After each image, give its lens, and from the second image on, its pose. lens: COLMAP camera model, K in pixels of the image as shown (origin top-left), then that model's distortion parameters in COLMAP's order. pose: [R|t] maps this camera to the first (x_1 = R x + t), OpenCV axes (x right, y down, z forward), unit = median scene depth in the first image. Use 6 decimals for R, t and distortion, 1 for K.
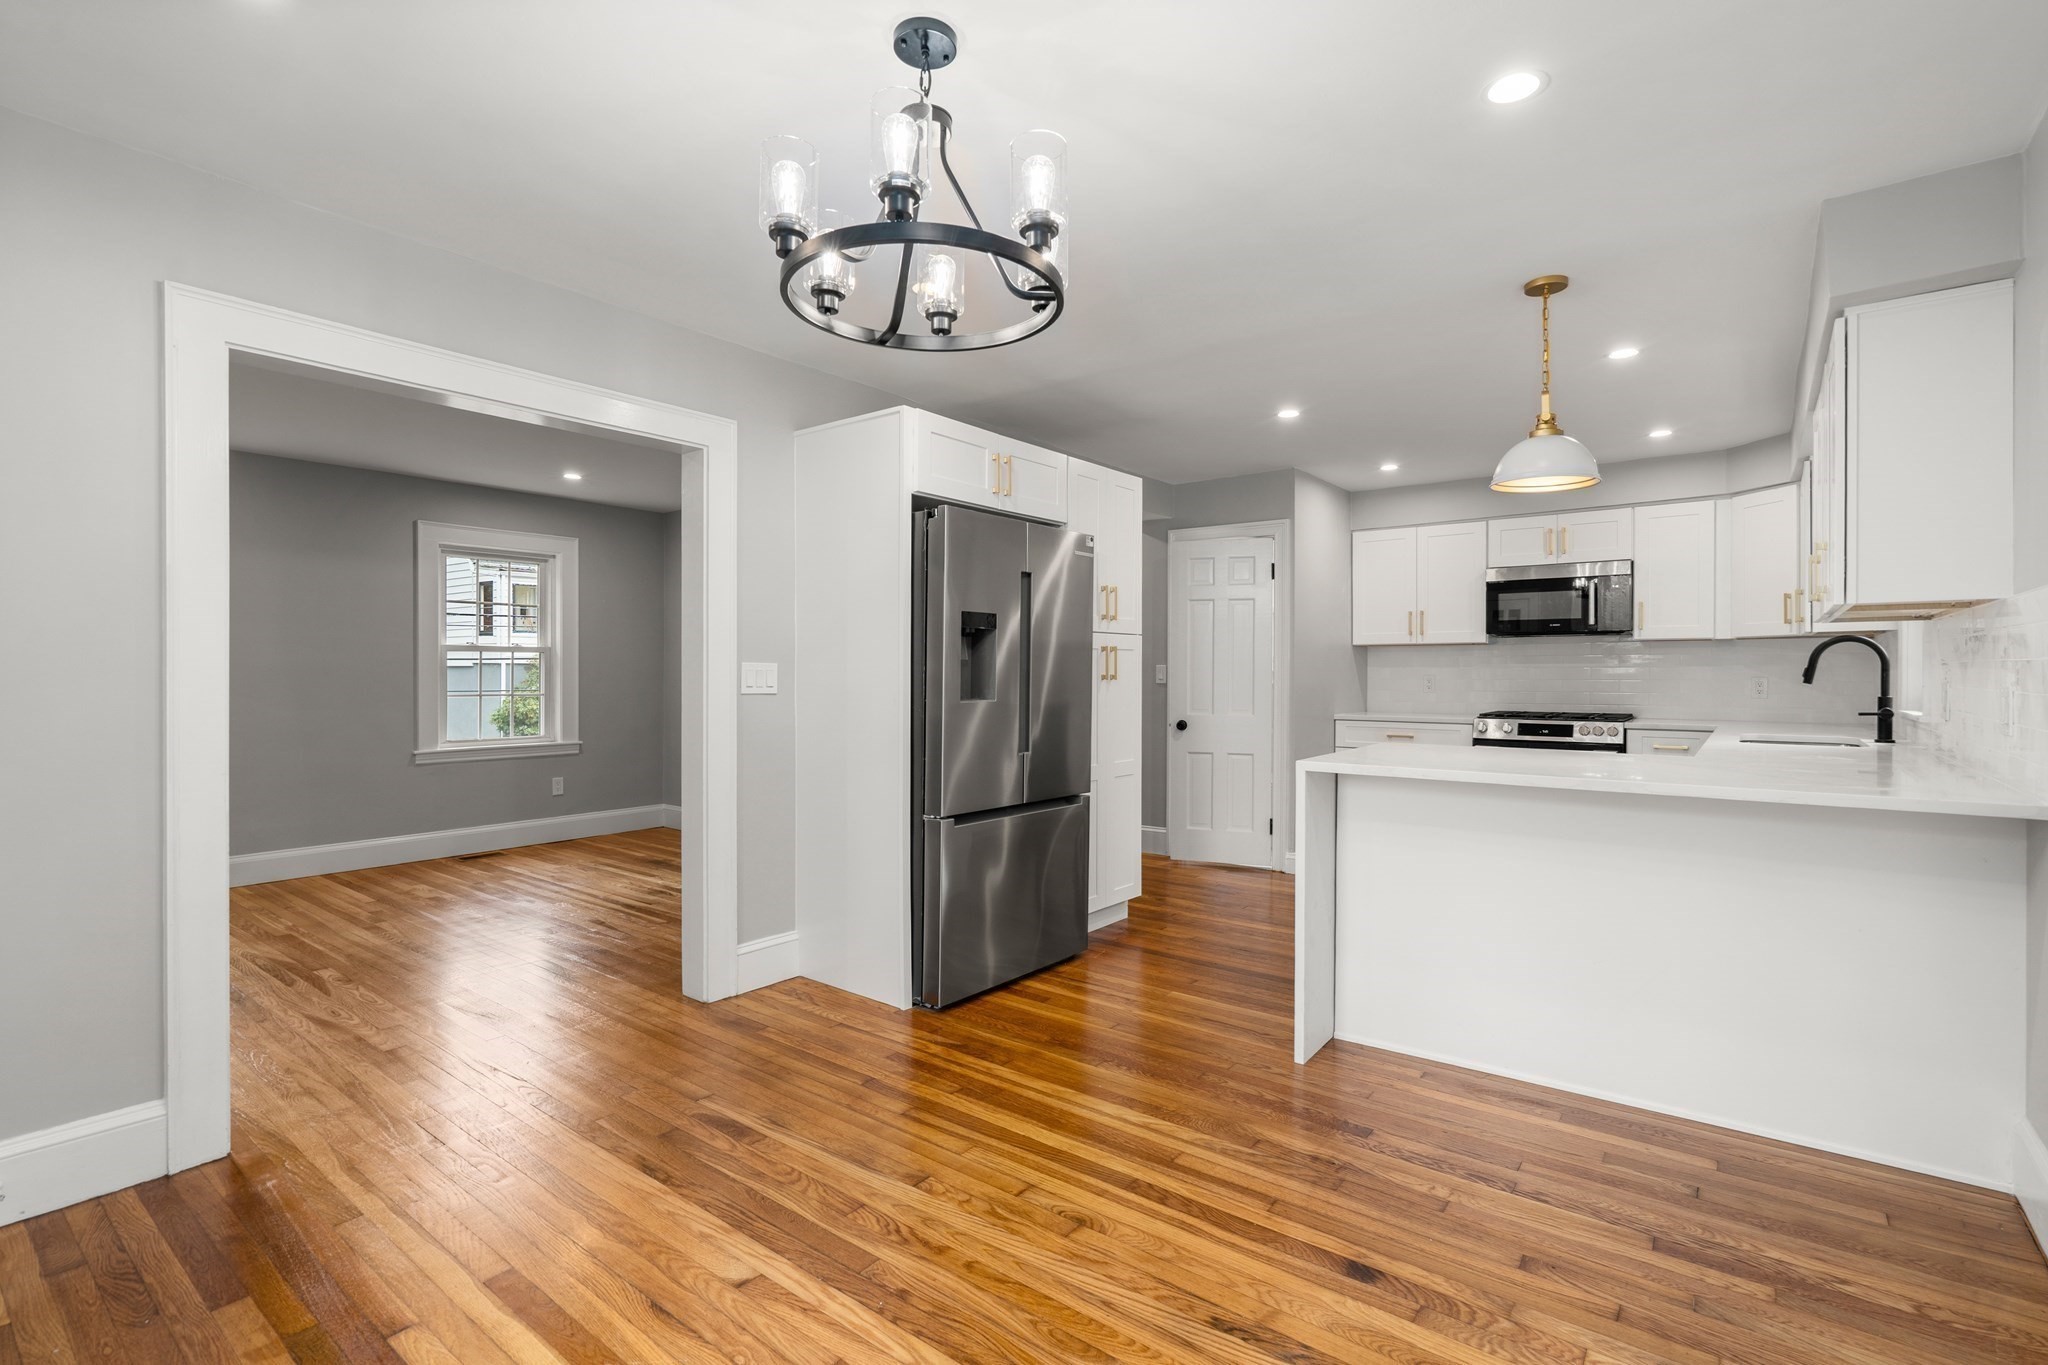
lens RADIAL K [[937.0, 0, 1026.5], [0, 937.0, 673.6], [0, 0, 1]] dist [-0.003919, 0.001904]
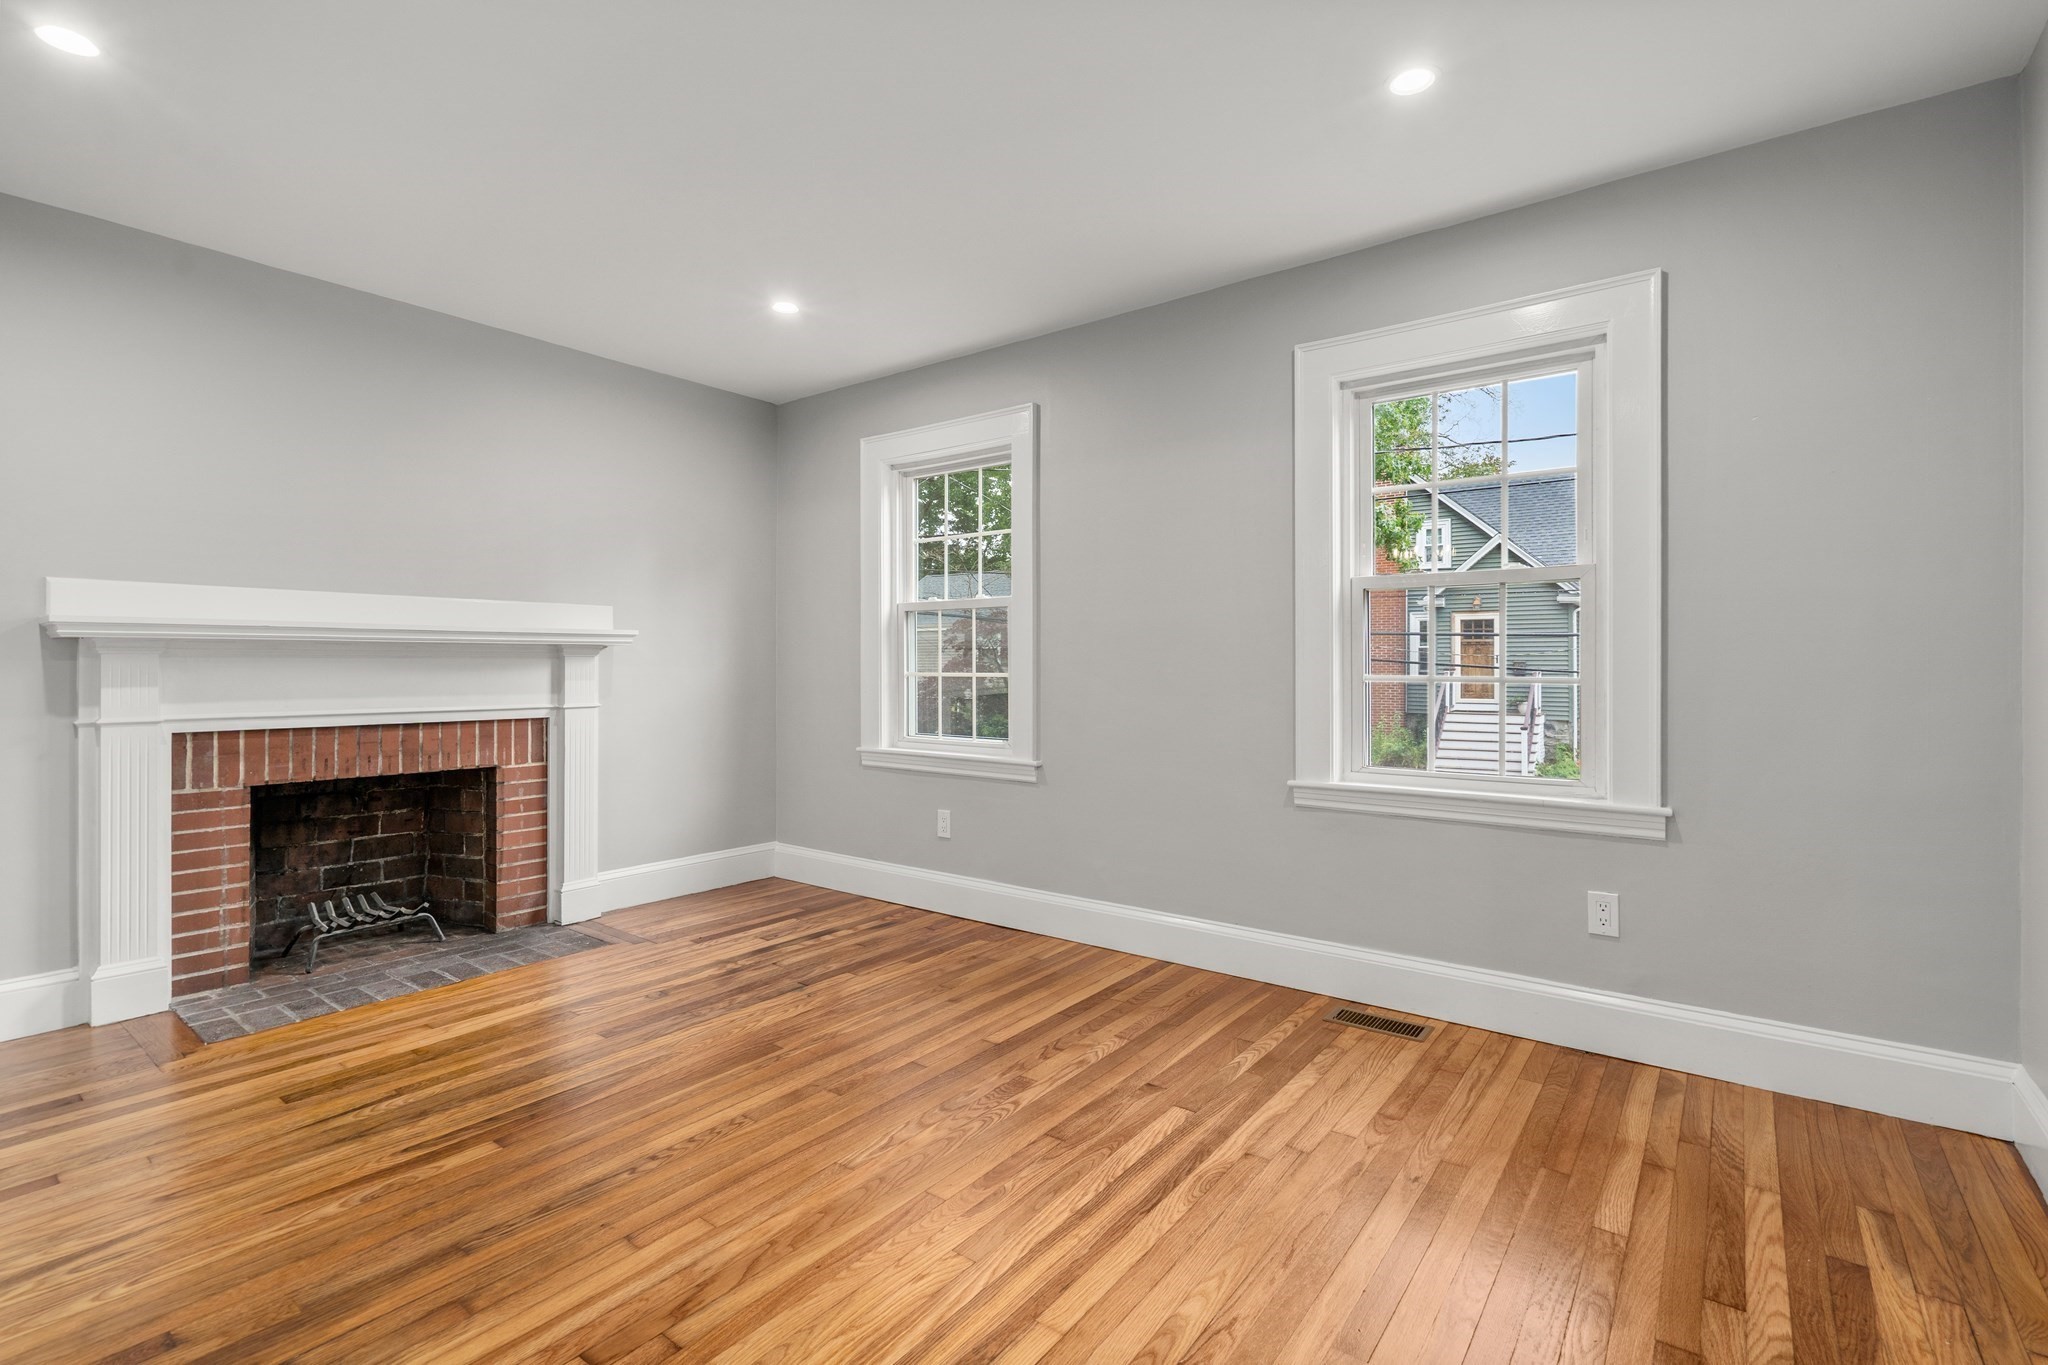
lens RADIAL K [[937.0, 0, 1026.5], [0, 937.0, 673.3], [0, 0, 1]] dist [-0.003919, 0.001904]
pose [[0.017135, 0.006520, -0.999832, -0.109009], [-0.003600, 0.999973, 0.006460, 0.017167], [0.999847, 0.003488, 0.017158, 0.747727]]
